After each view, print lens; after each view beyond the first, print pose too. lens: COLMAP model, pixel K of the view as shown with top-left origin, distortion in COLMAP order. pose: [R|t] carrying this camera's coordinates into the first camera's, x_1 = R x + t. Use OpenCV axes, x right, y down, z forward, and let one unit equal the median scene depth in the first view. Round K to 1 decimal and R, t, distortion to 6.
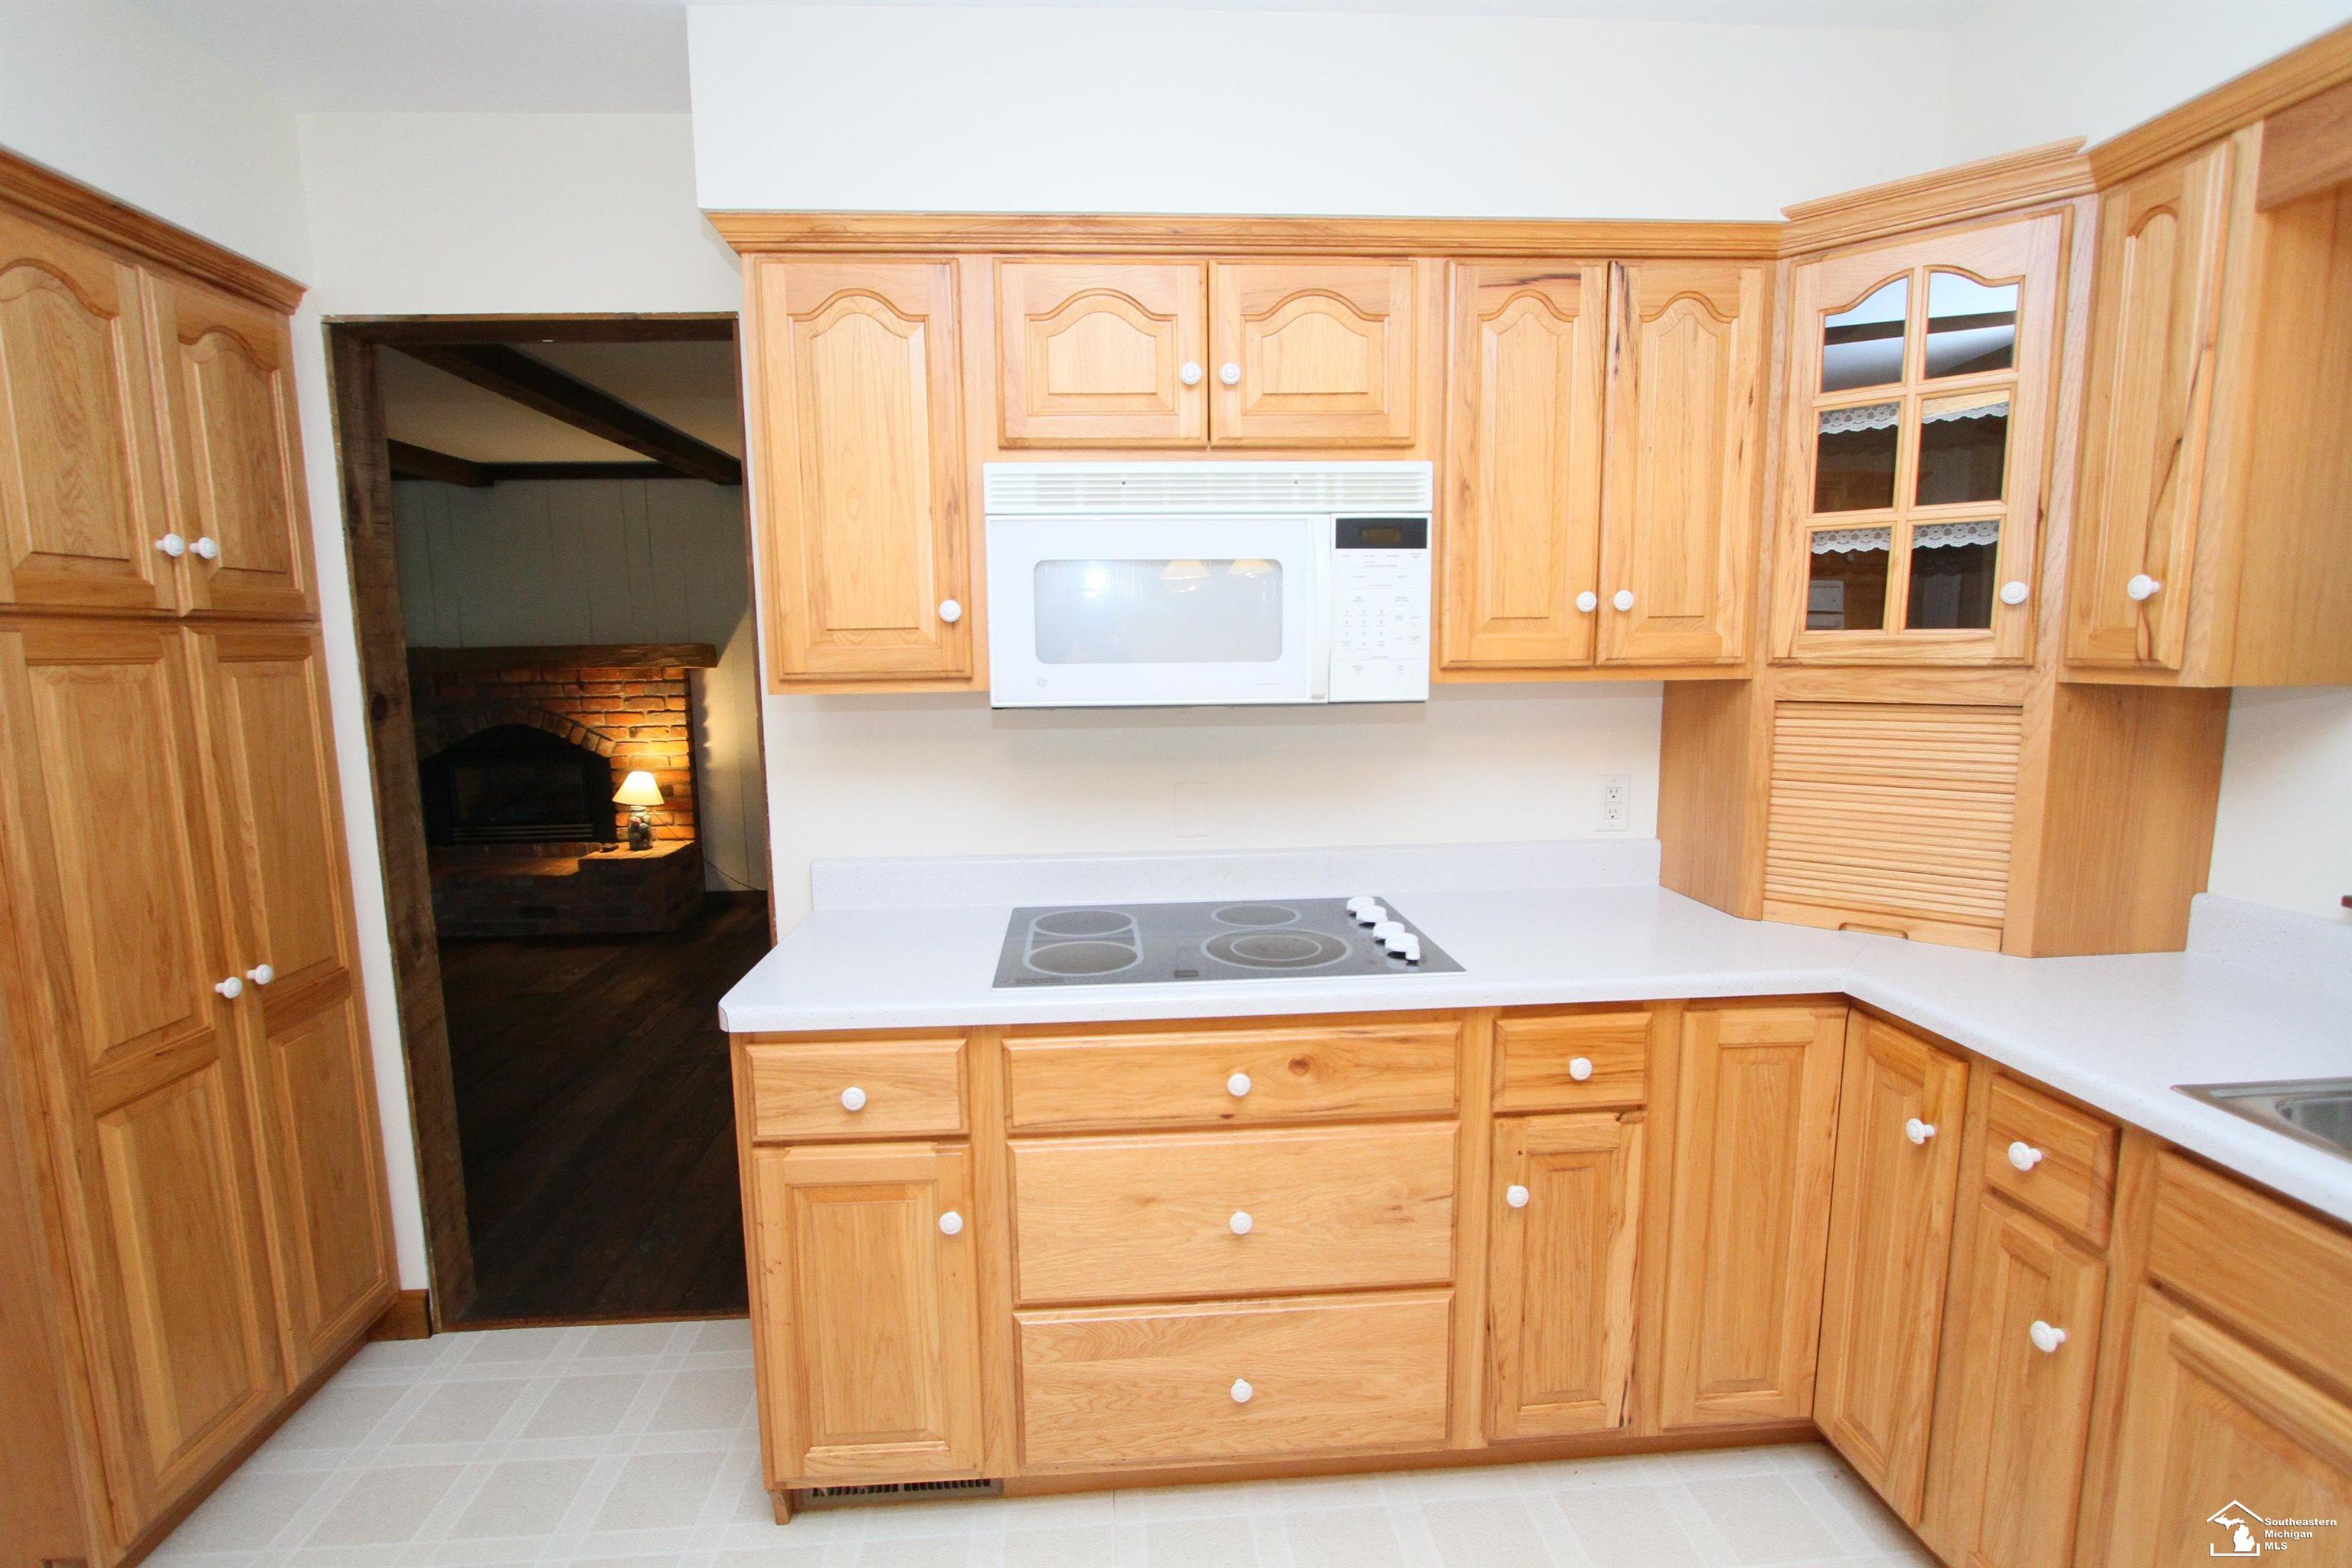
lens RADIAL K [[1088.8, 0, 1169.9], [0, 1088.8, 788.7], [0, 0, 1]] dist [-0.003784, -0.000442]
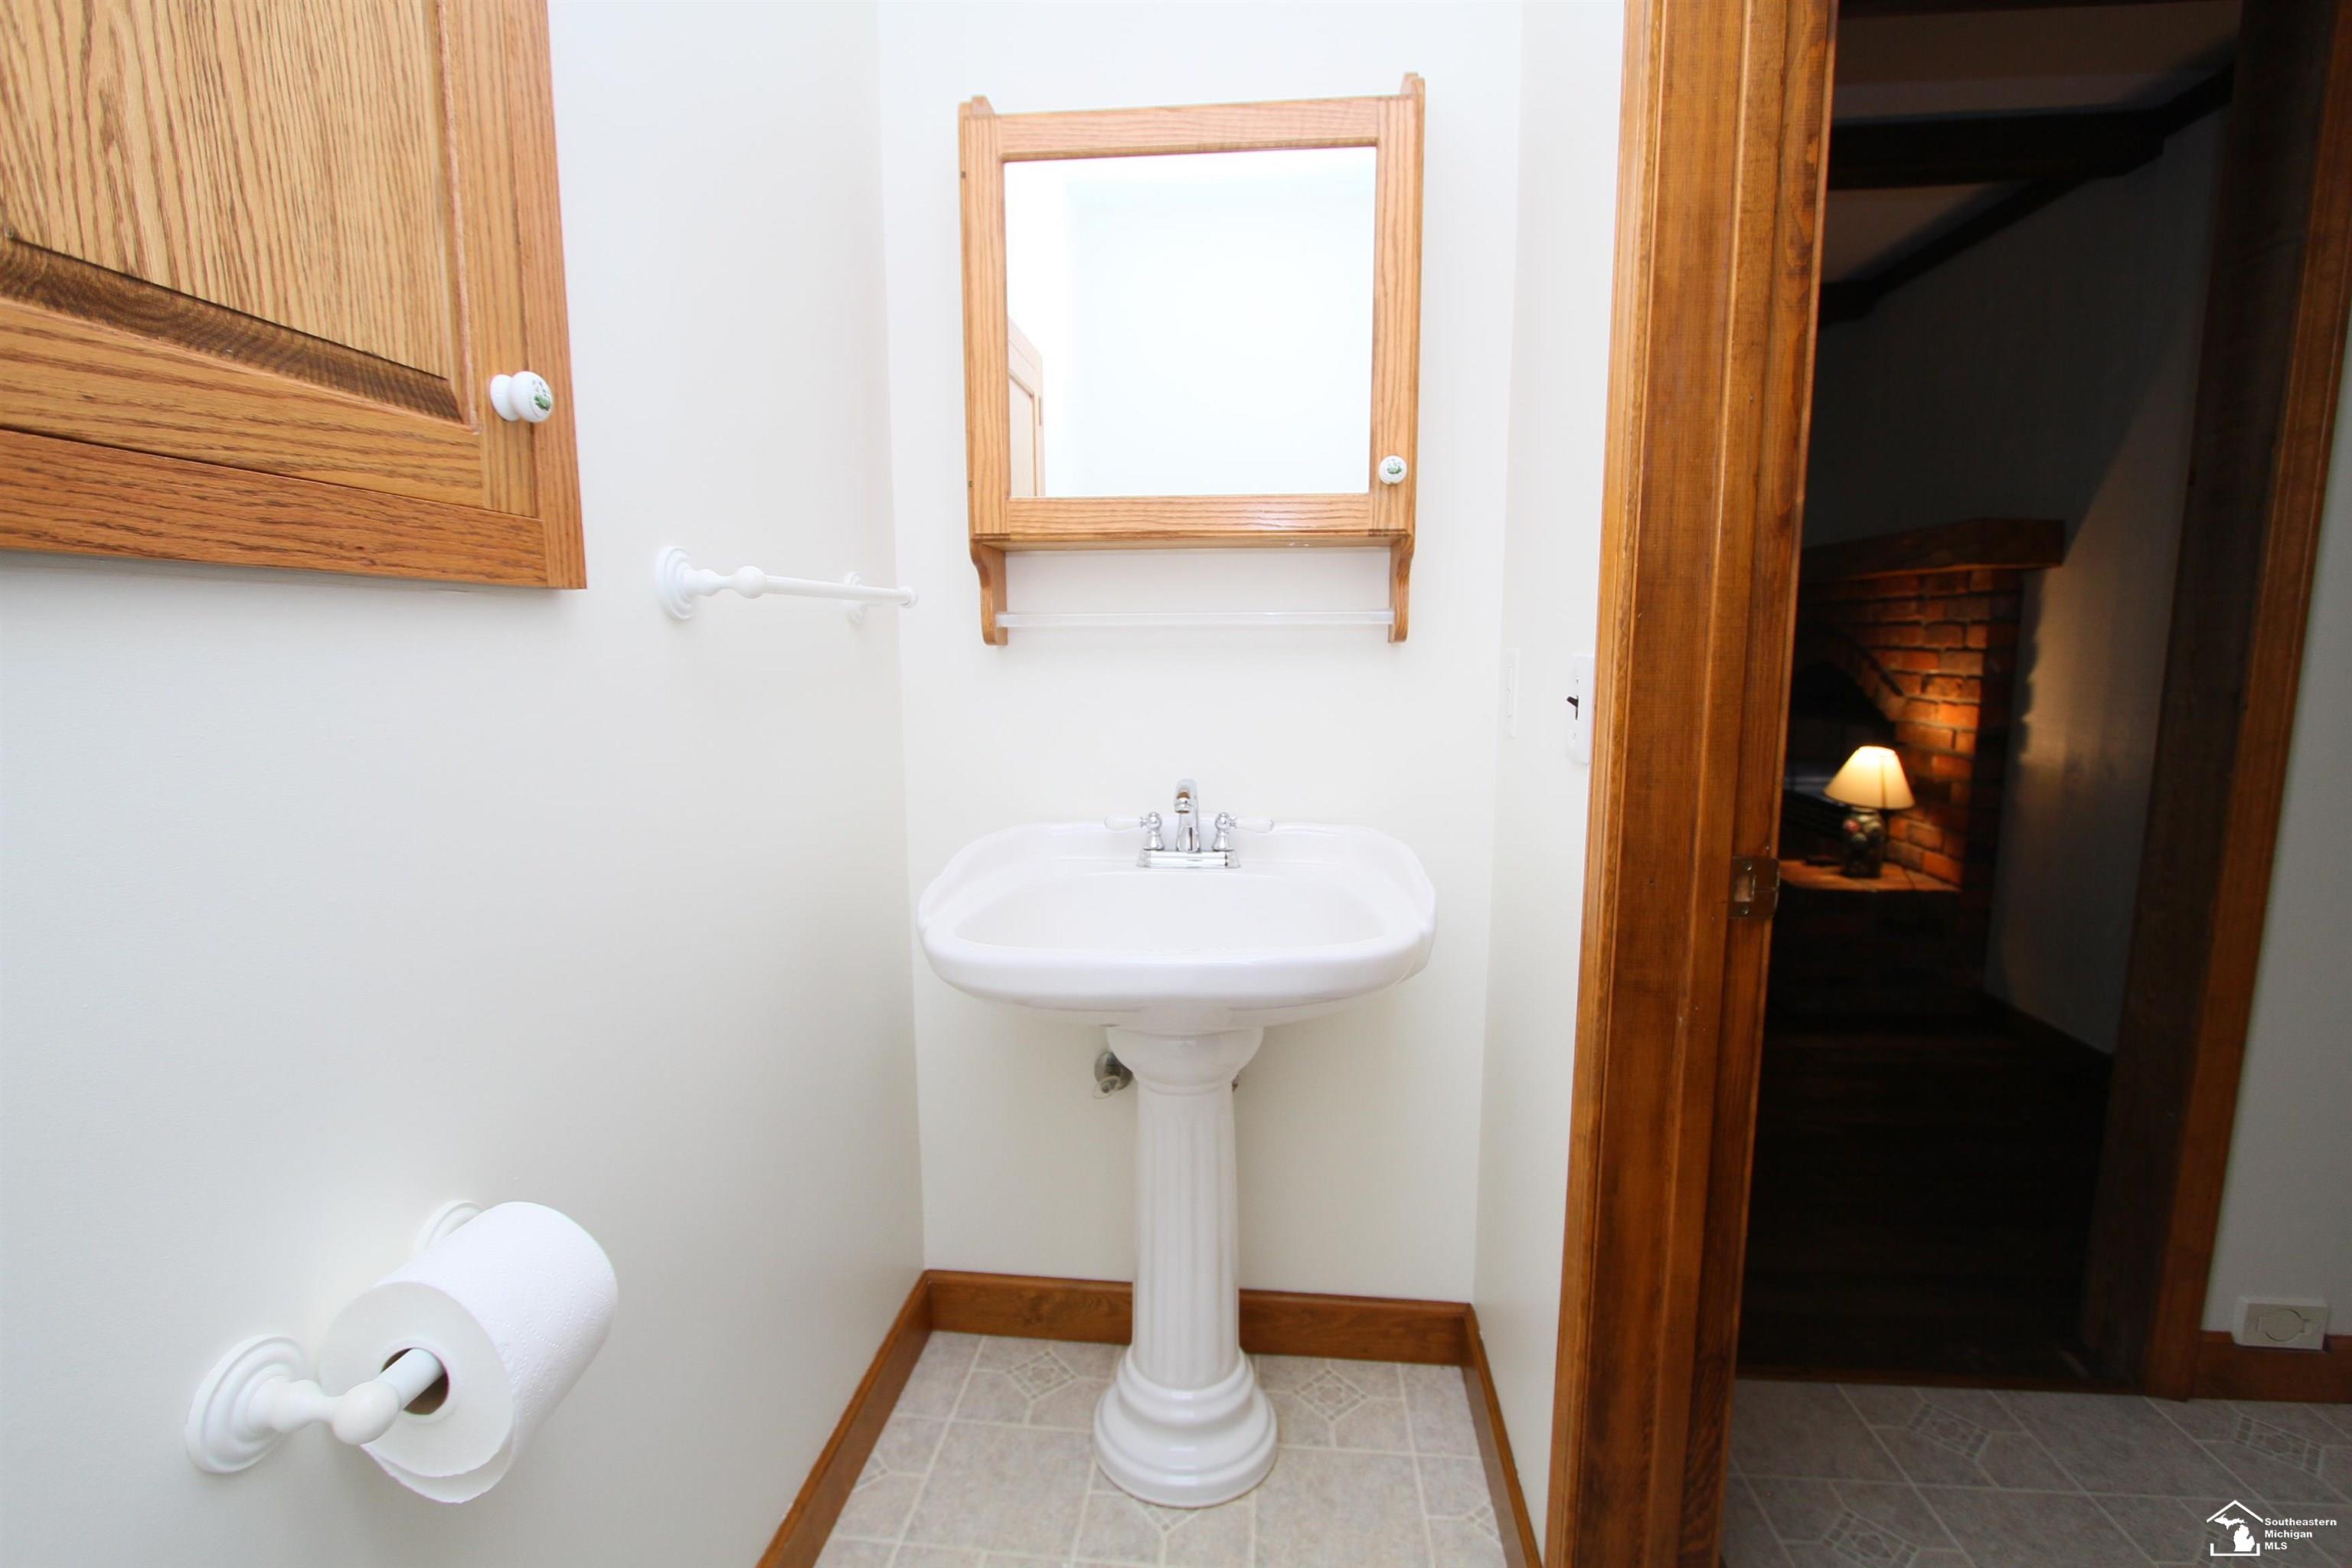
lens RADIAL K [[1088.8, 0, 1176.4], [0, 1088.8, 793.3], [0, 0, 1]] dist [-0.003784, -0.000442]
pose [[-0.168004, 0.159640, -0.972774, 0.511582], [-0.124909, 0.975399, 0.181643, -0.168851], [0.977841, 0.152025, -0.143931, 2.350450]]
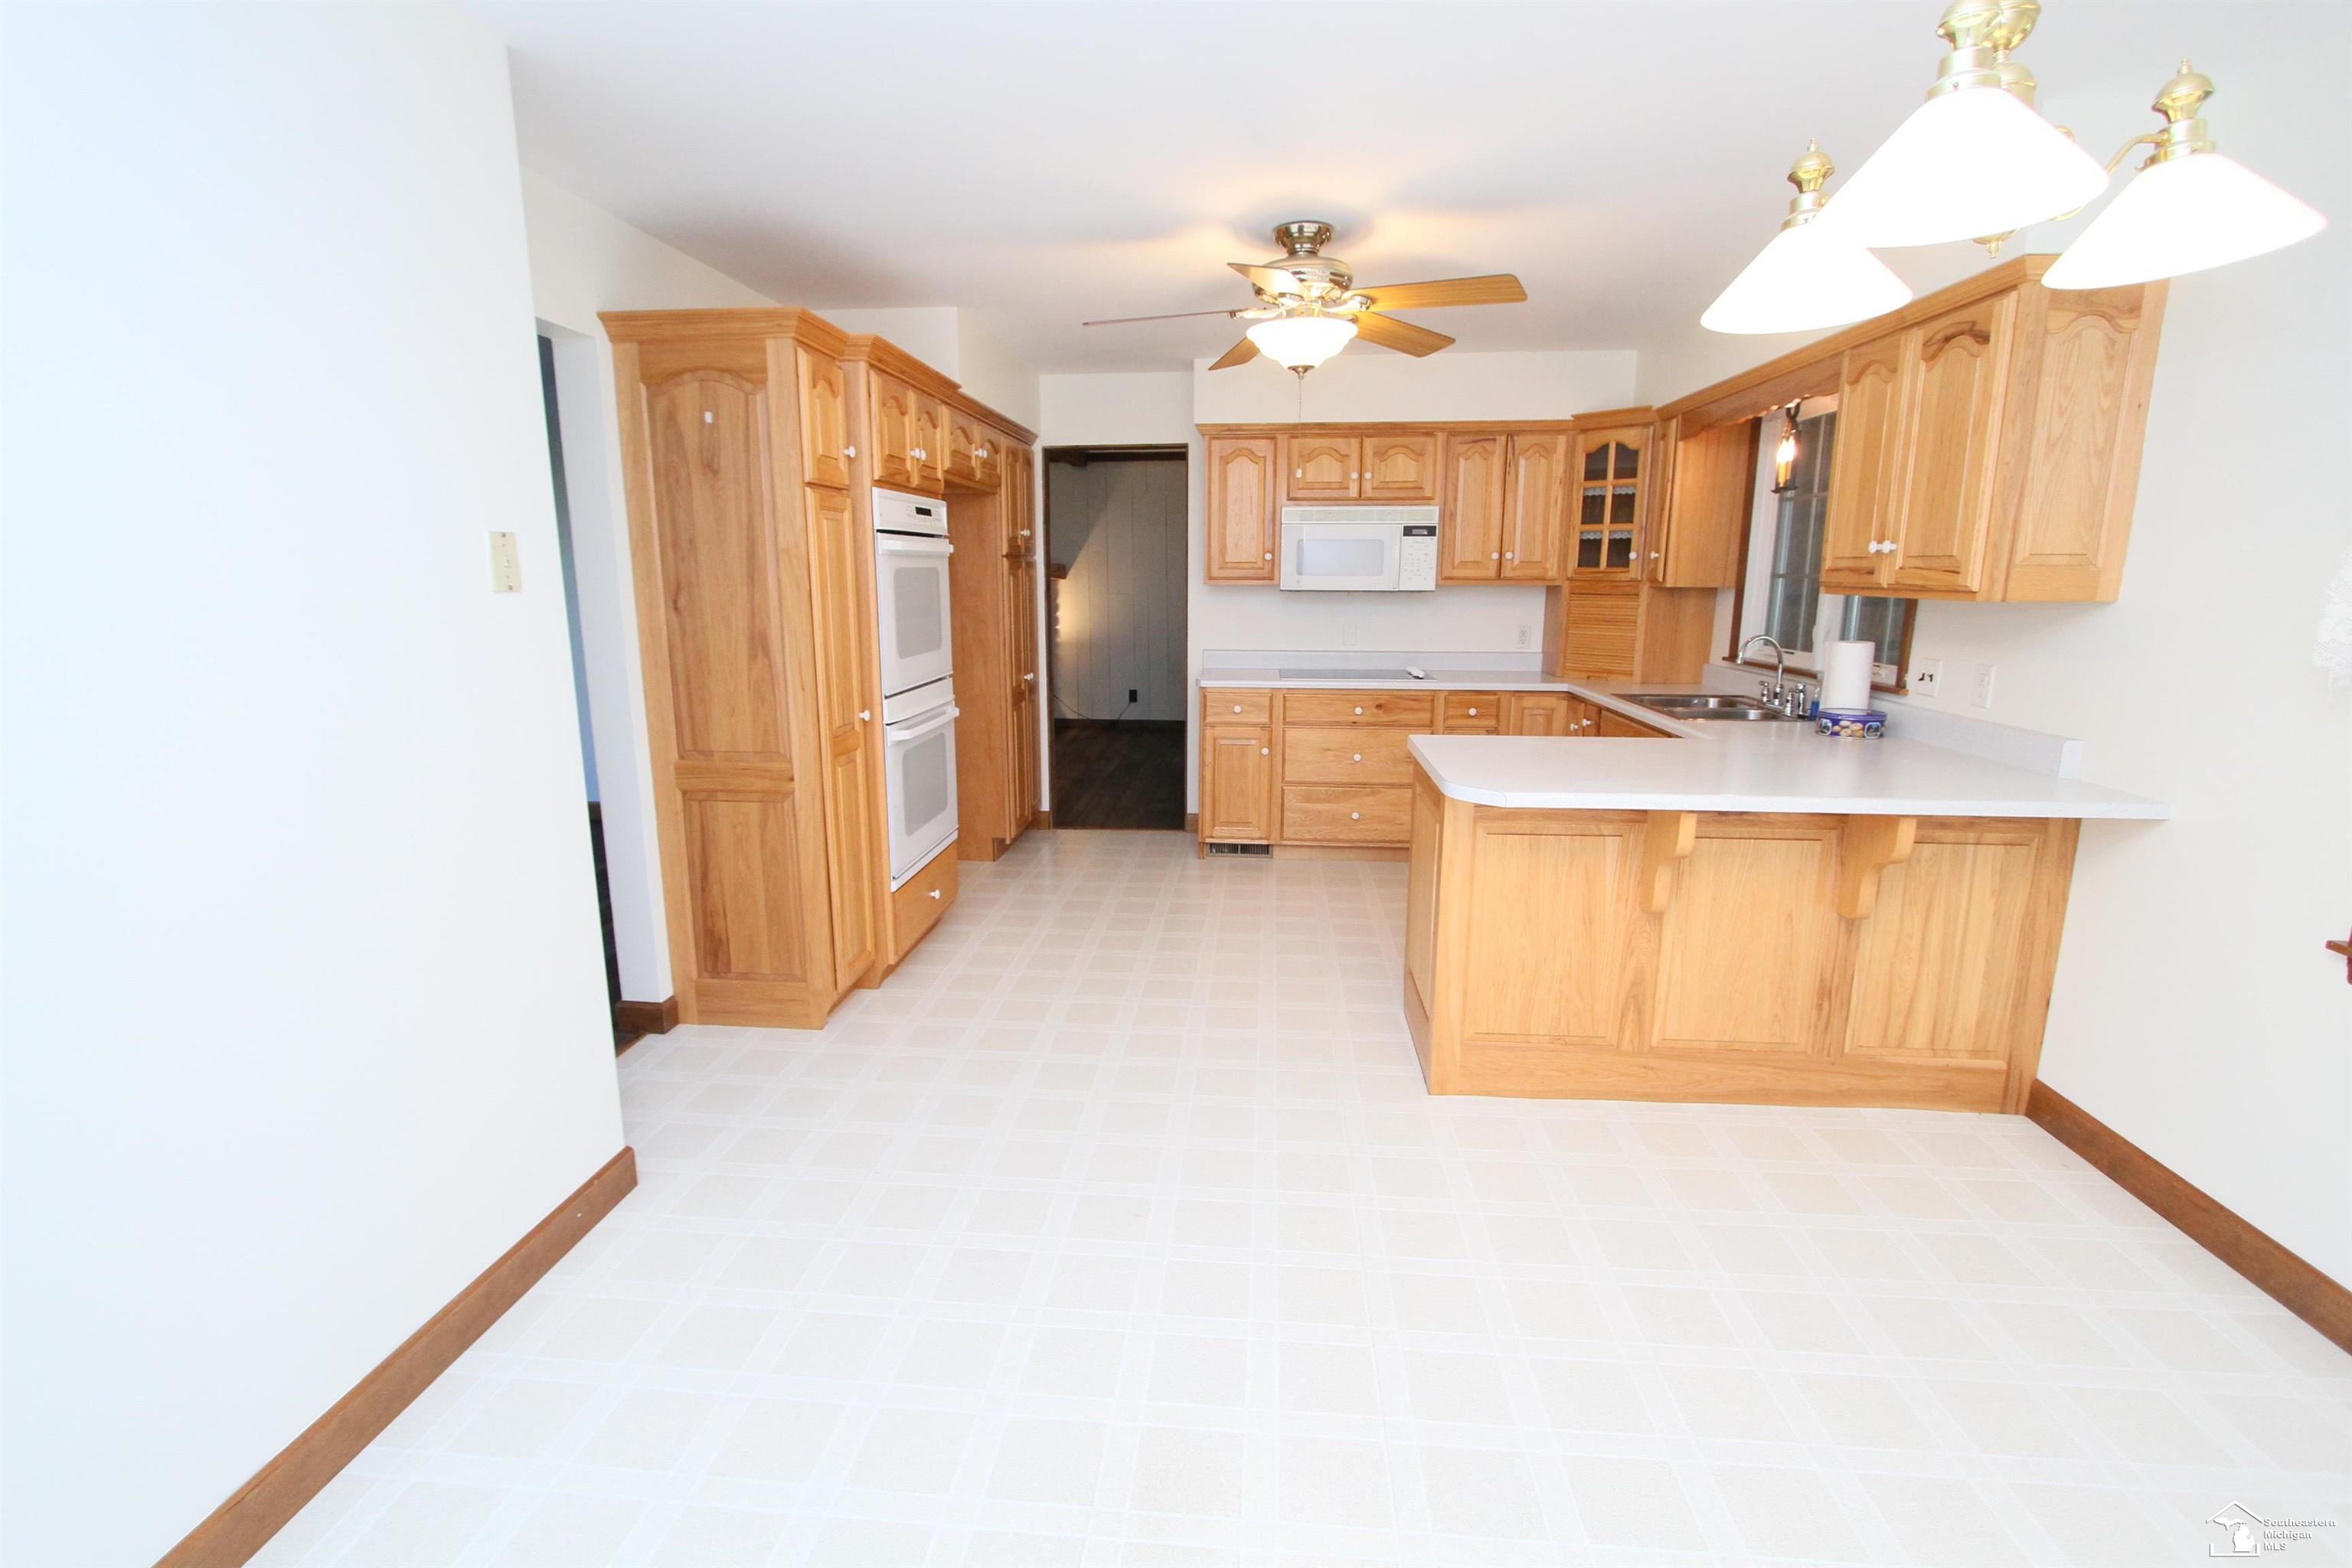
lens RADIAL K [[1088.8, 0, 1174.3], [0, 1088.8, 779.2], [0, 0, 1]] dist [-0.003784, -0.000442]
pose [[0.986302, 0.046262, -0.158327, 0.041962], [-0.036656, 0.997336, 0.063067, 0.262458], [0.160823, -0.056400, 0.985370, -1.984348]]
